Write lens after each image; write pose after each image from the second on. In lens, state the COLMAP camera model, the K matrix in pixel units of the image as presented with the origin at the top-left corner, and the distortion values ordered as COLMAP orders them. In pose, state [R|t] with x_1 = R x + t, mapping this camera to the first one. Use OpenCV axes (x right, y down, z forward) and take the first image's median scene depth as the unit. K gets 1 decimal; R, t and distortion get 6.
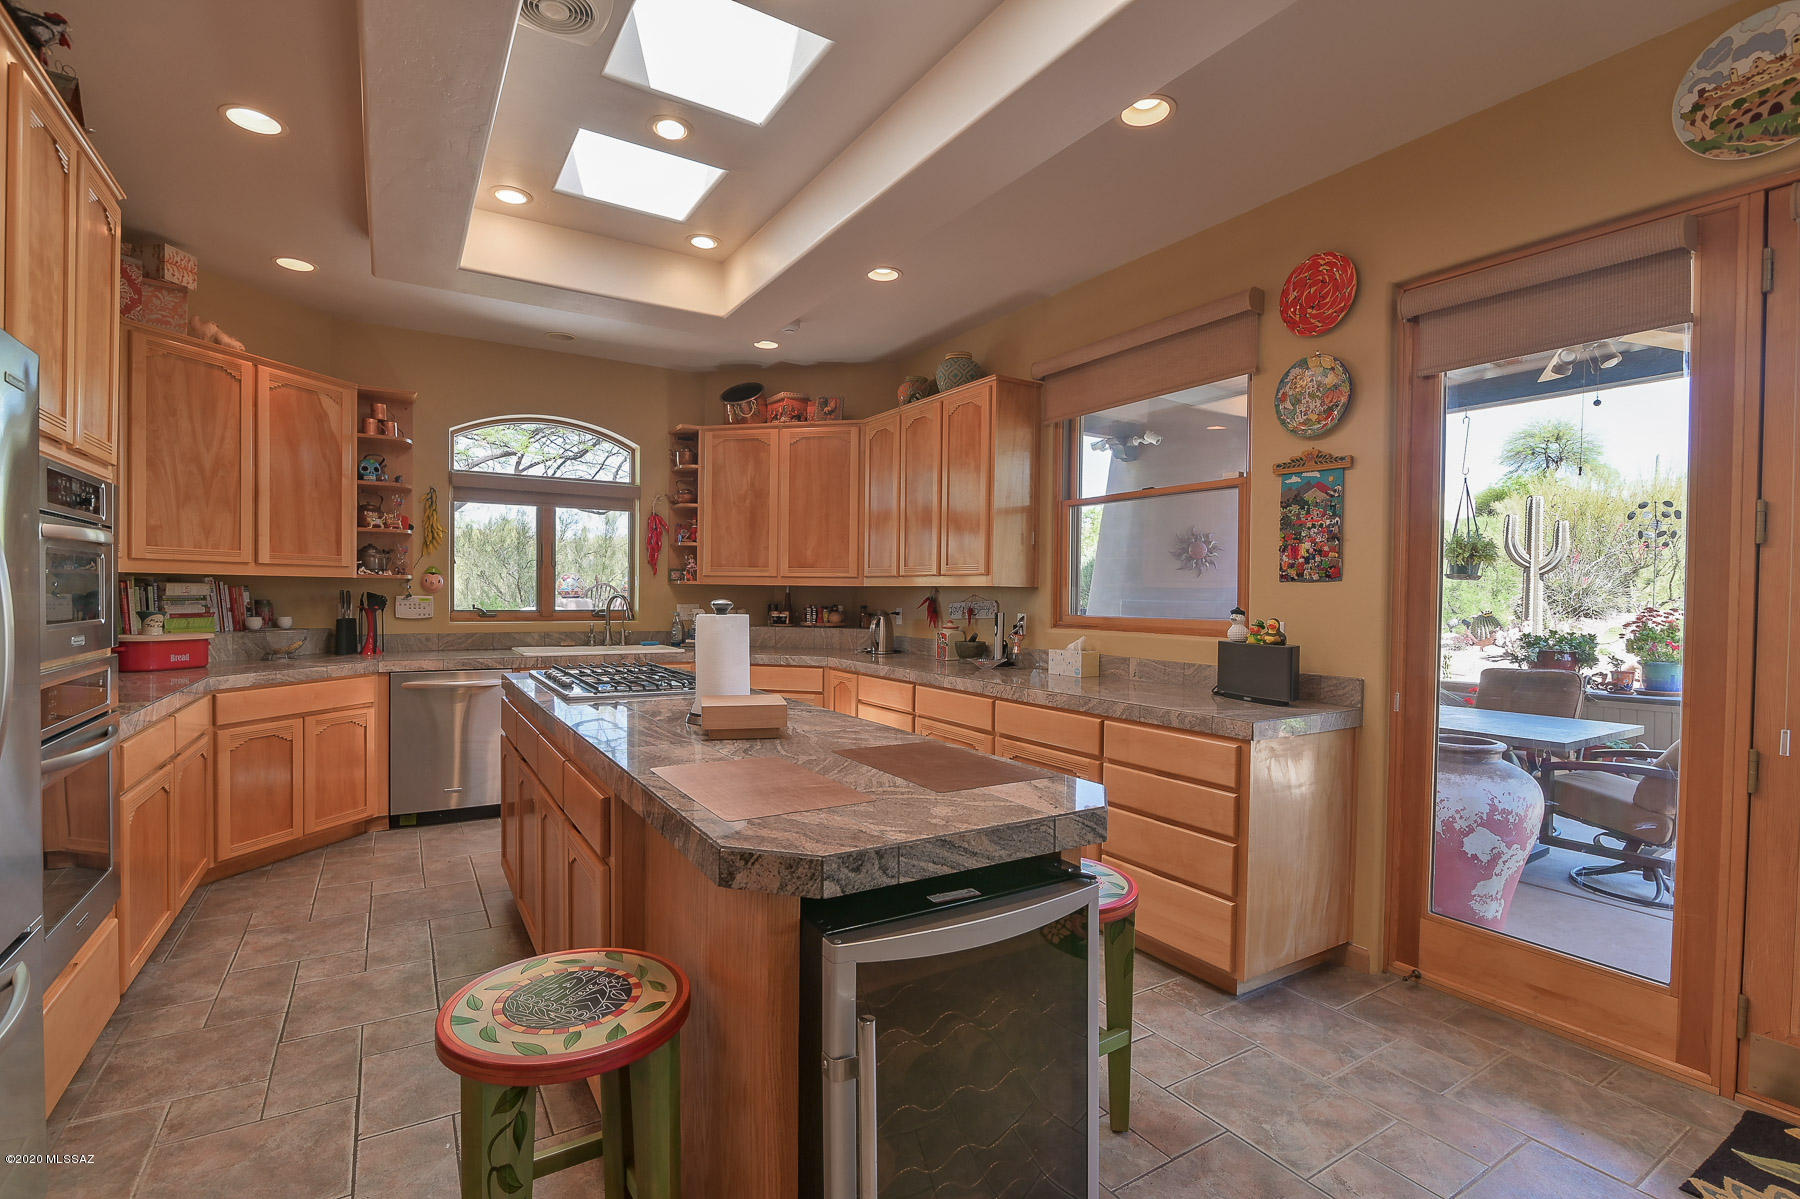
lens RADIAL K [[832.4, 0, 896.0], [0, 832.4, 606.6], [0, 0, 1]] dist [-0.004178, -0.000240]
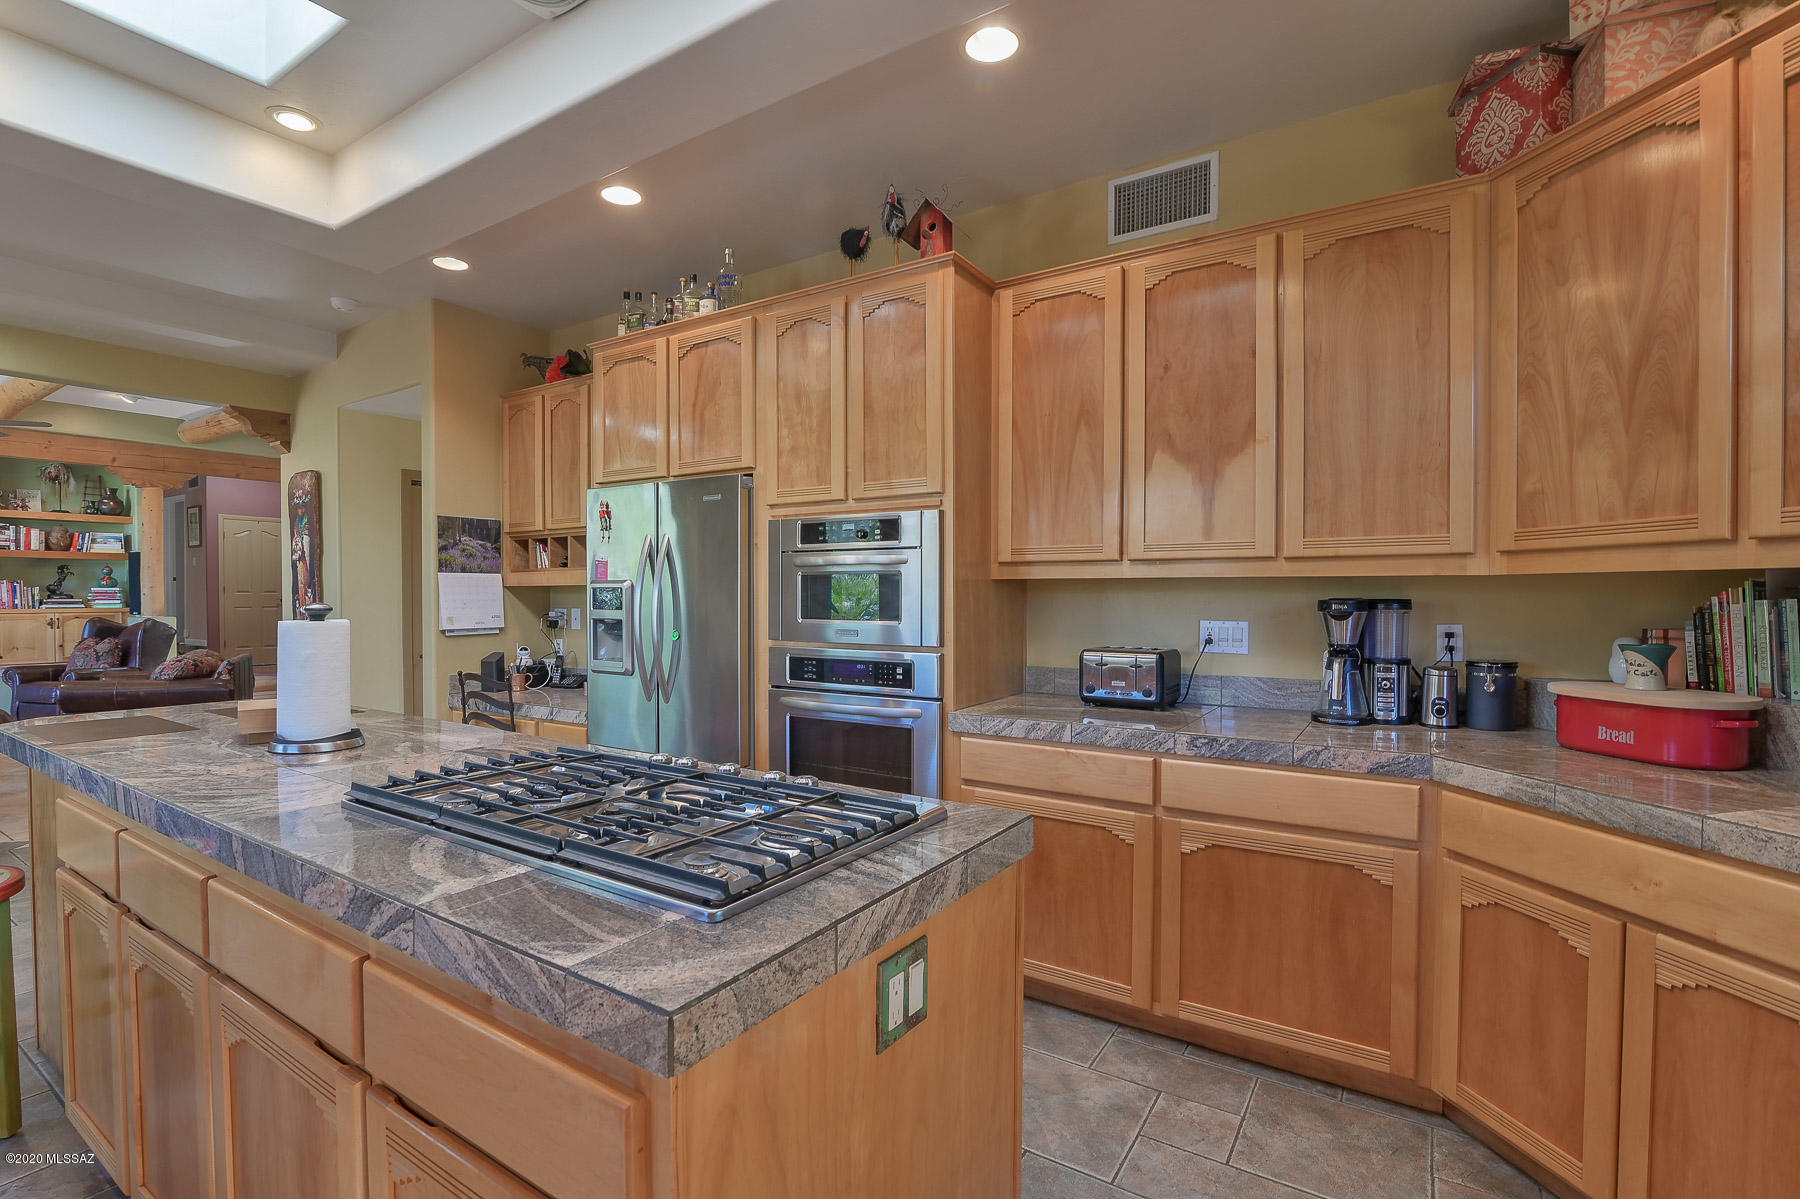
lens RADIAL K [[831.0, 0, 893.0], [0, 831.0, 608.0], [0, 0, 1]] dist [-0.014474, -0.000605]
pose [[-0.902629, -0.006716, -0.430367, -0.205169], [-0.019940, 0.999457, 0.026224, -0.019086], [0.429957, 0.032252, -0.902273, 1.098727]]
